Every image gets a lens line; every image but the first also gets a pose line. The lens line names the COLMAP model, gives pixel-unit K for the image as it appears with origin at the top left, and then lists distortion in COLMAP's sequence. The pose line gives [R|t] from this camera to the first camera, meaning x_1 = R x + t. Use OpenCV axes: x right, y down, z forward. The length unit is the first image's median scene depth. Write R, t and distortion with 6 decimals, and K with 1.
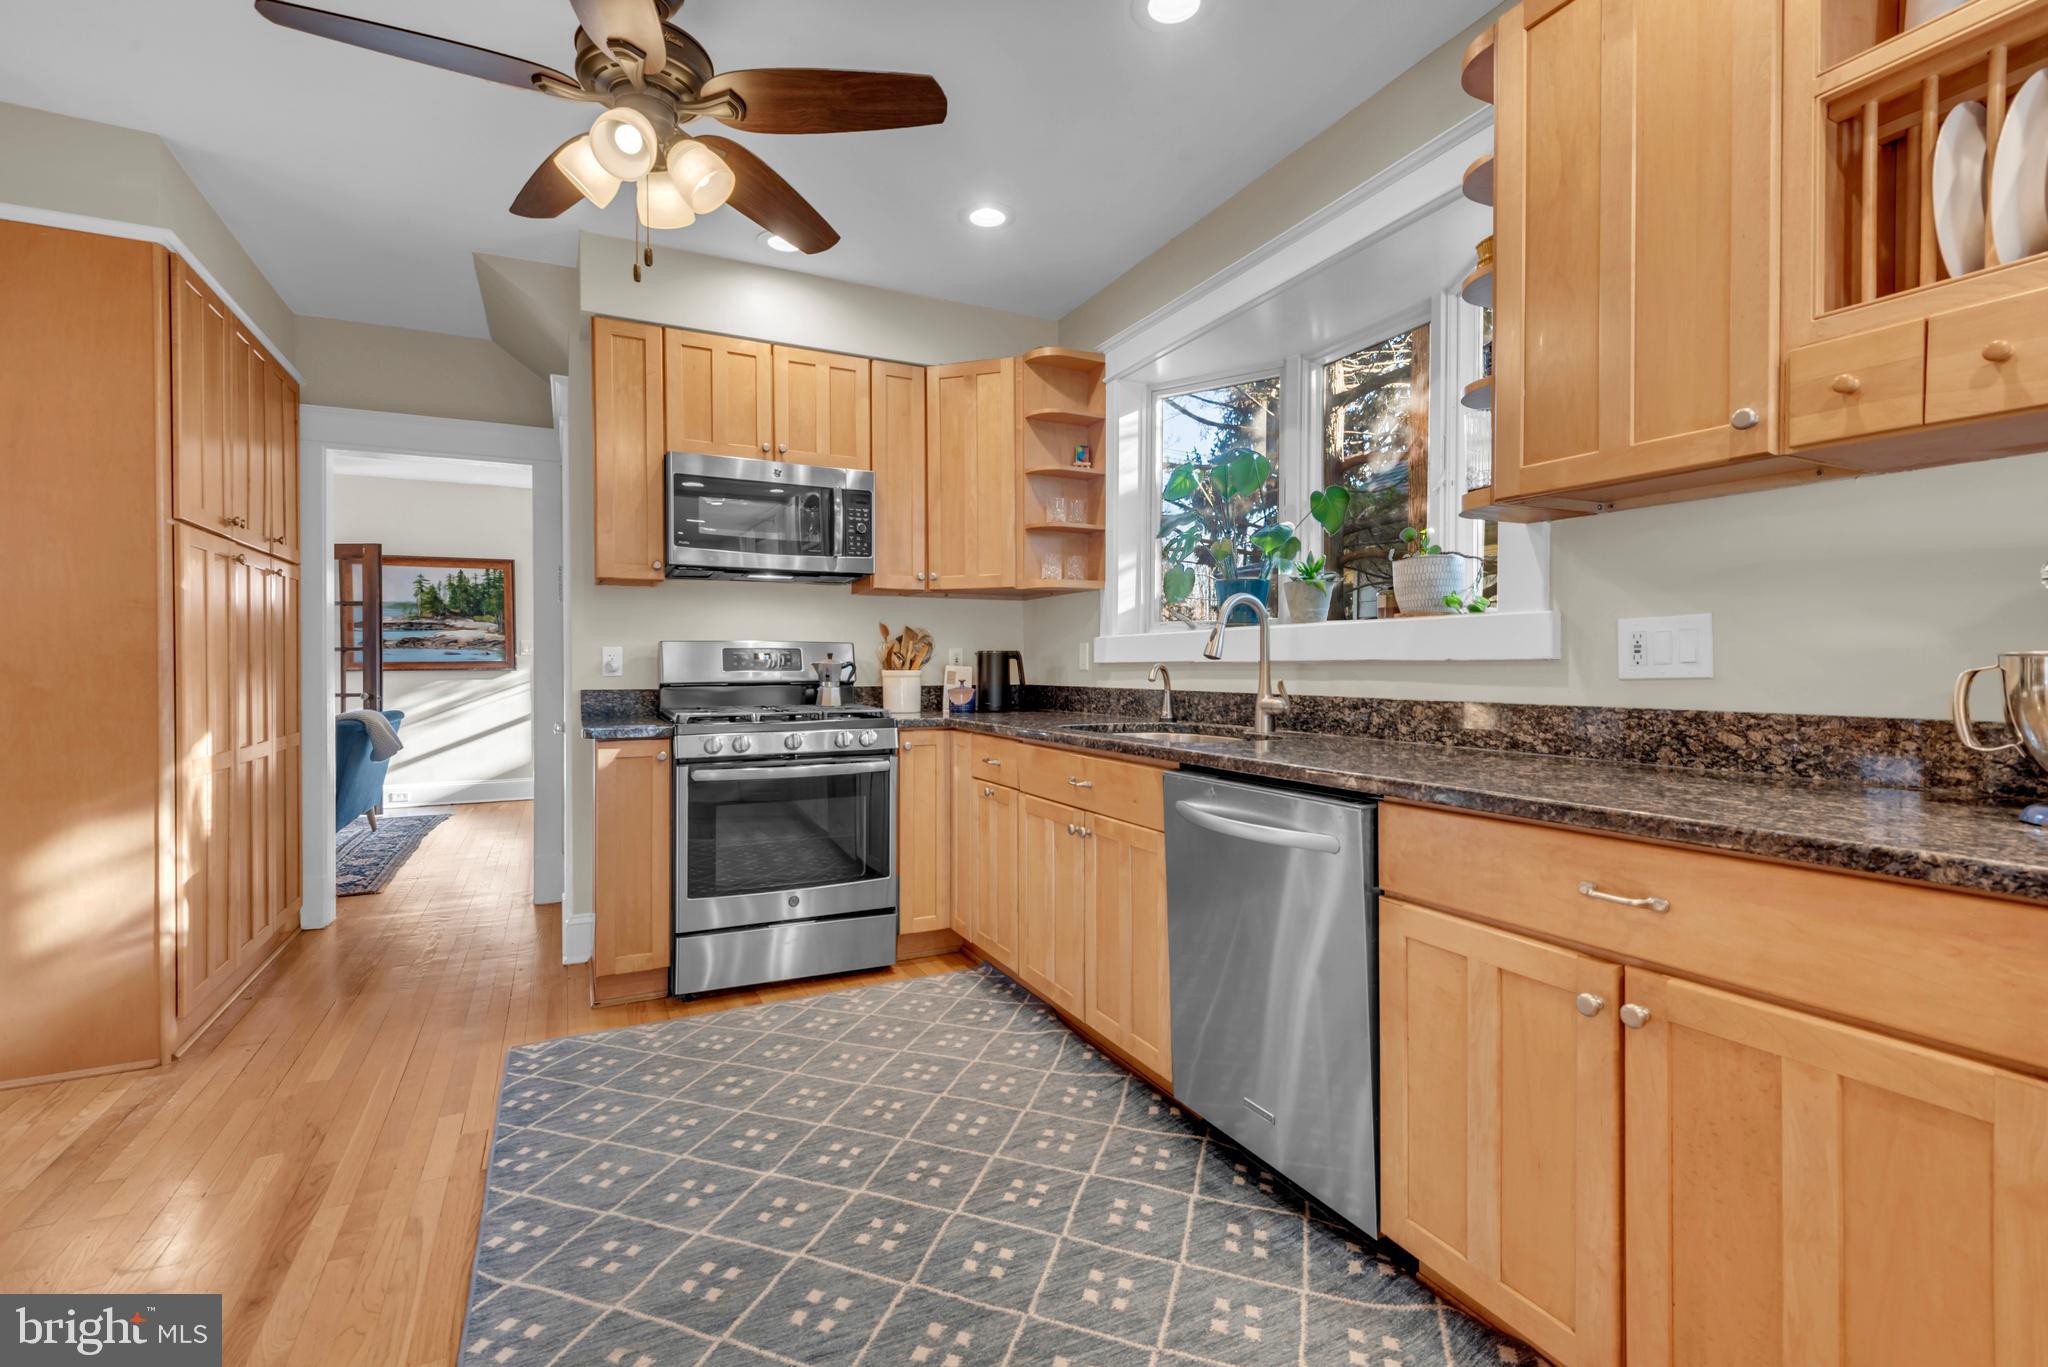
lens RADIAL K [[923.9, 0, 1019.3], [0, 923.9, 670.1], [0, 0, 1]] dist [0.028241, -0.010426]
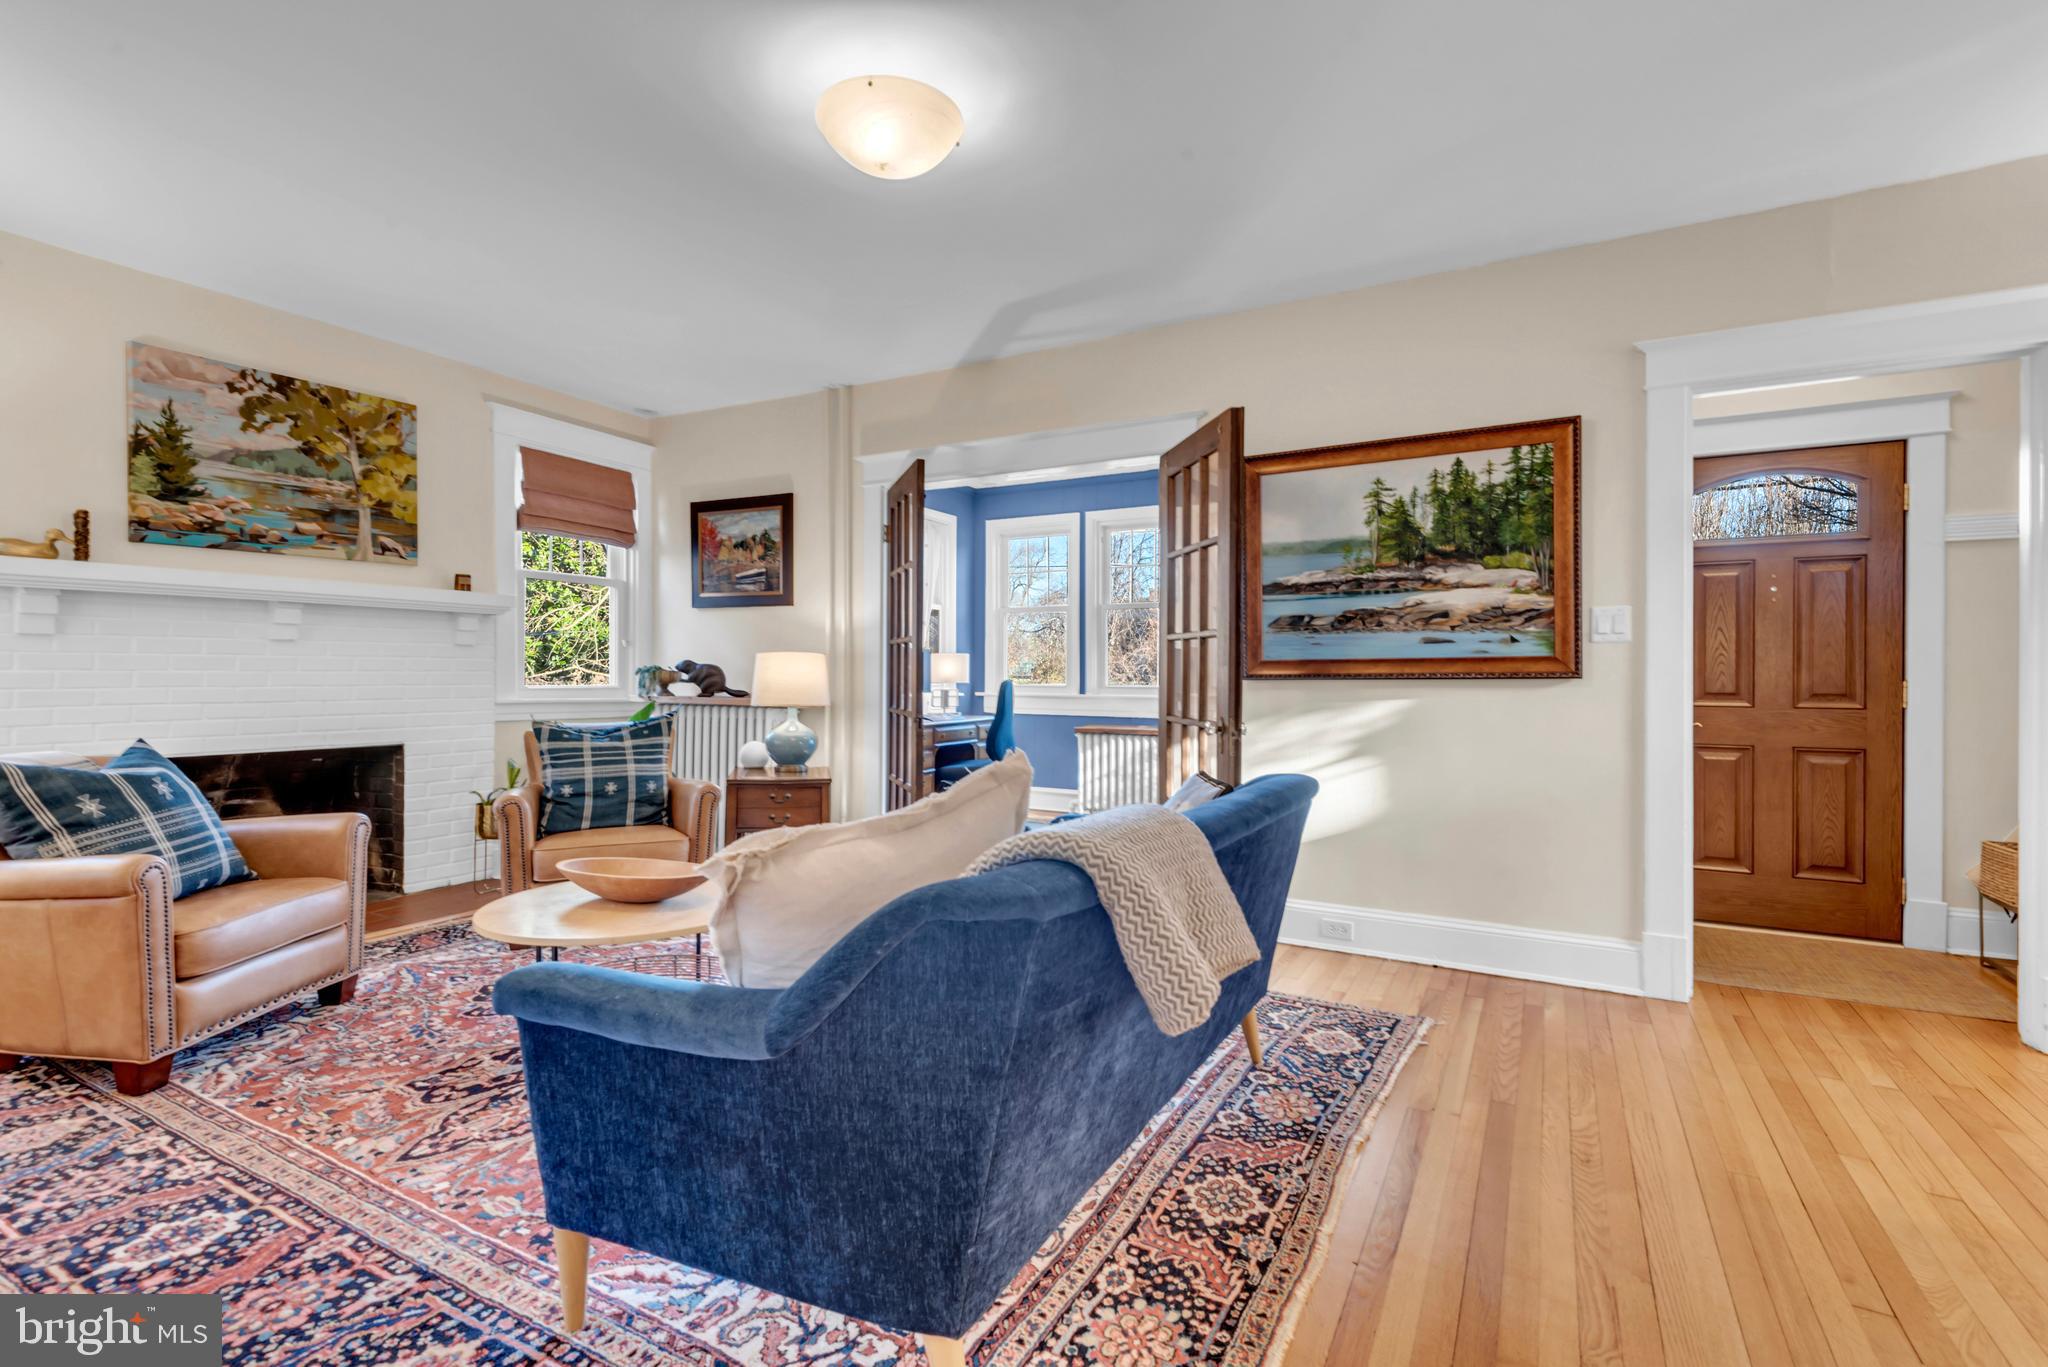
lens RADIAL K [[923.9, 0, 1013.5], [0, 923.9, 669.5], [0, 0, 1]] dist [0.028241, -0.010426]
pose [[0.559042, 0.002511, -0.829136, -0.746089], [-0.010613, 0.999935, -0.004128, -0.000778], [0.829072, 0.011107, 0.559032, 1.232610]]
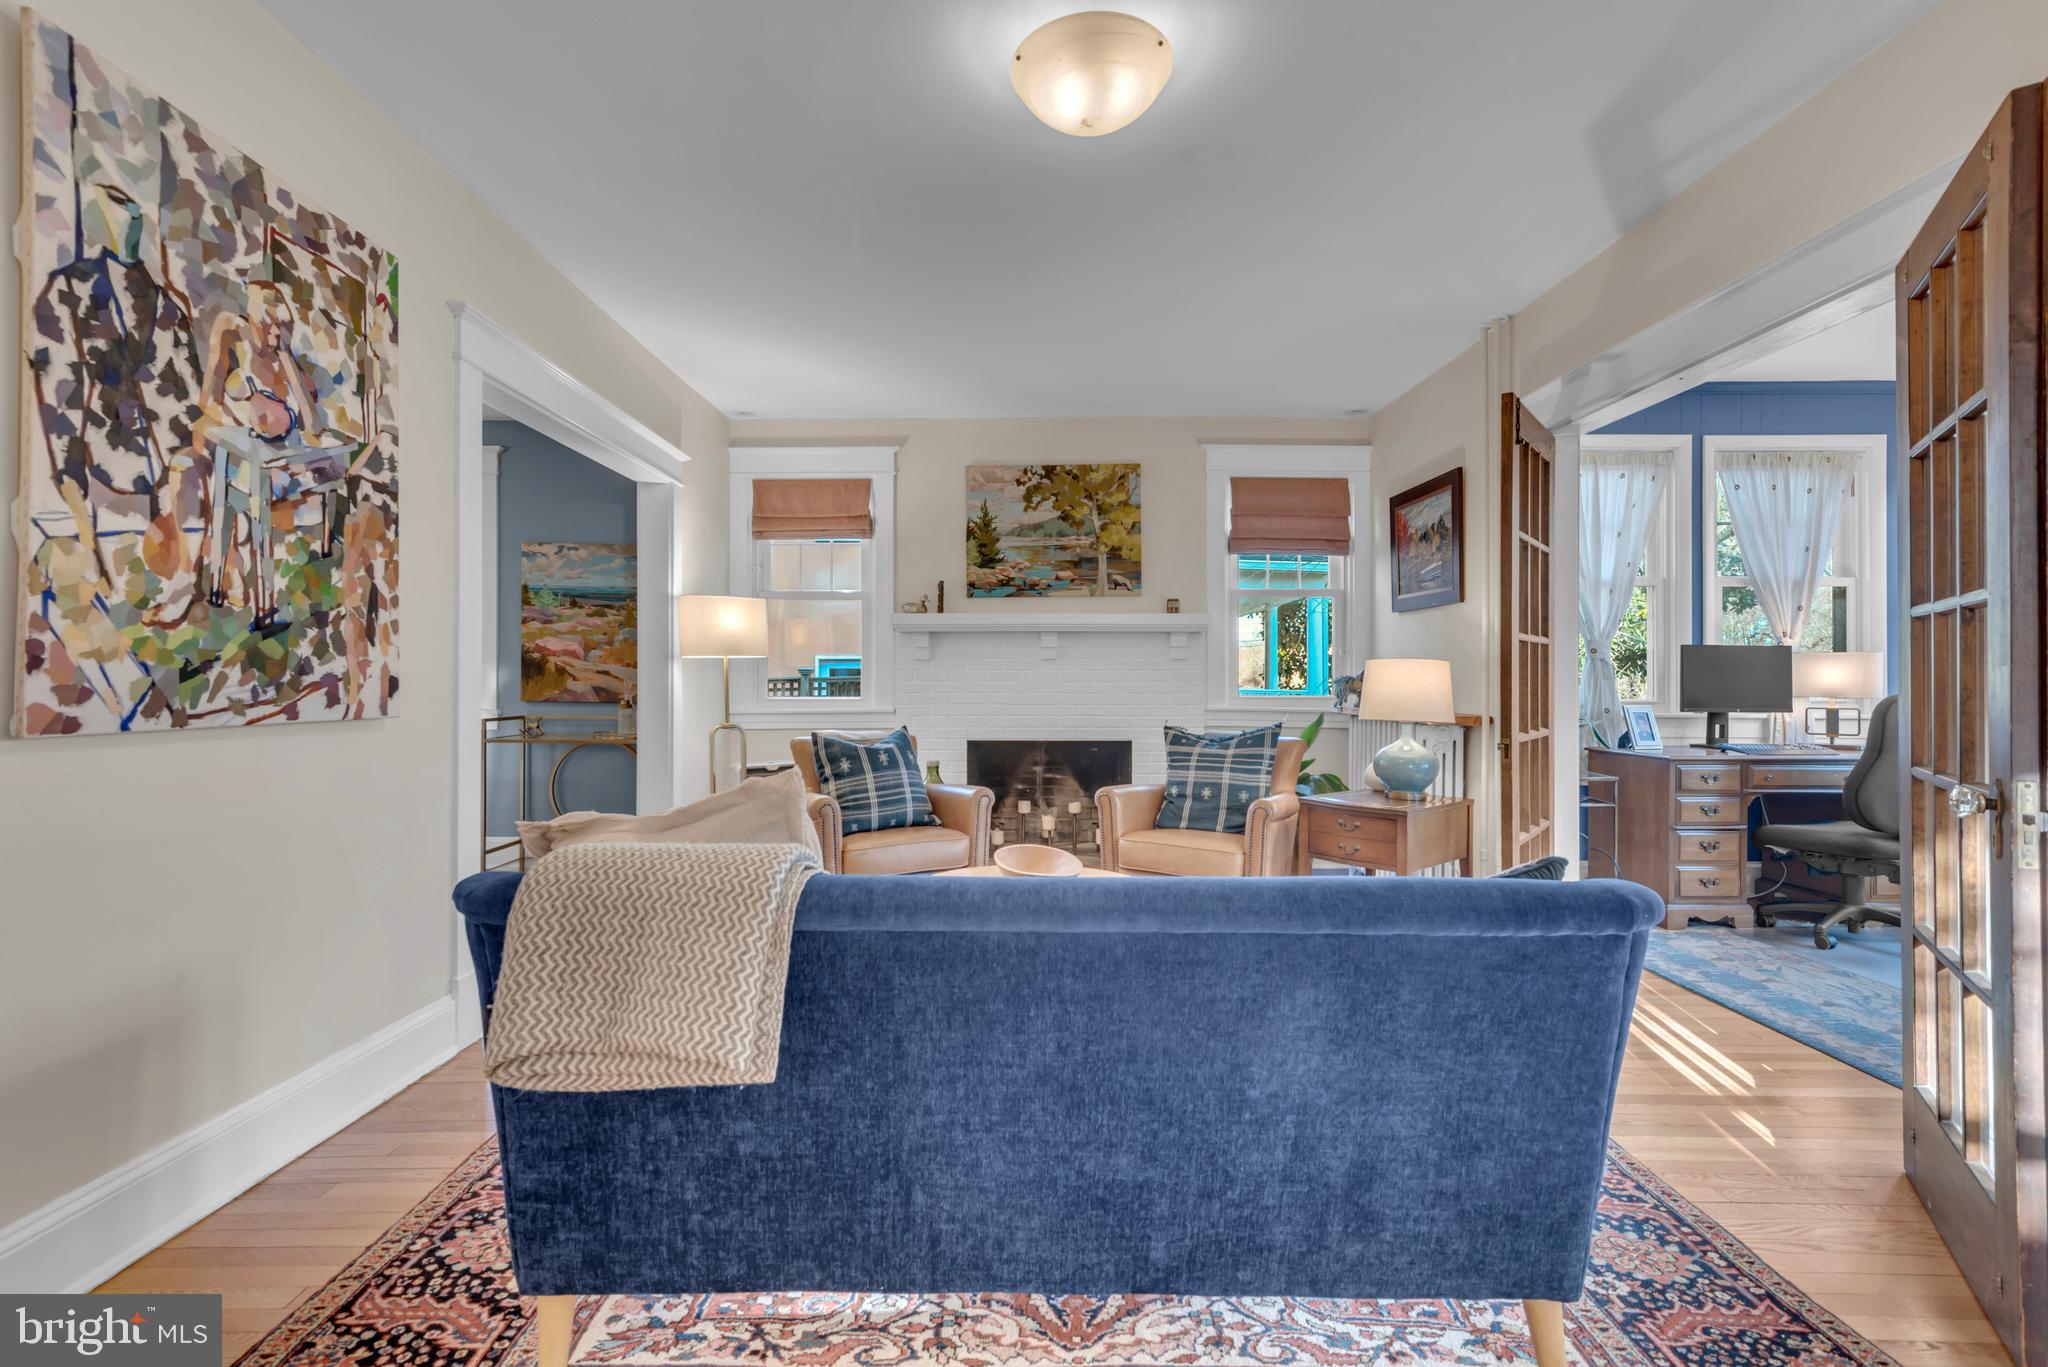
lens RADIAL K [[923.9, 0, 1032.9], [0, 923.9, 684.3], [0, 0, 1]] dist [0.028241, -0.010426]
pose [[-0.436922, 0.007105, -0.899471, -0.794087], [-0.004128, 0.999942, 0.009903, -0.005312], [0.899490, 0.008040, -0.436868, 1.773204]]
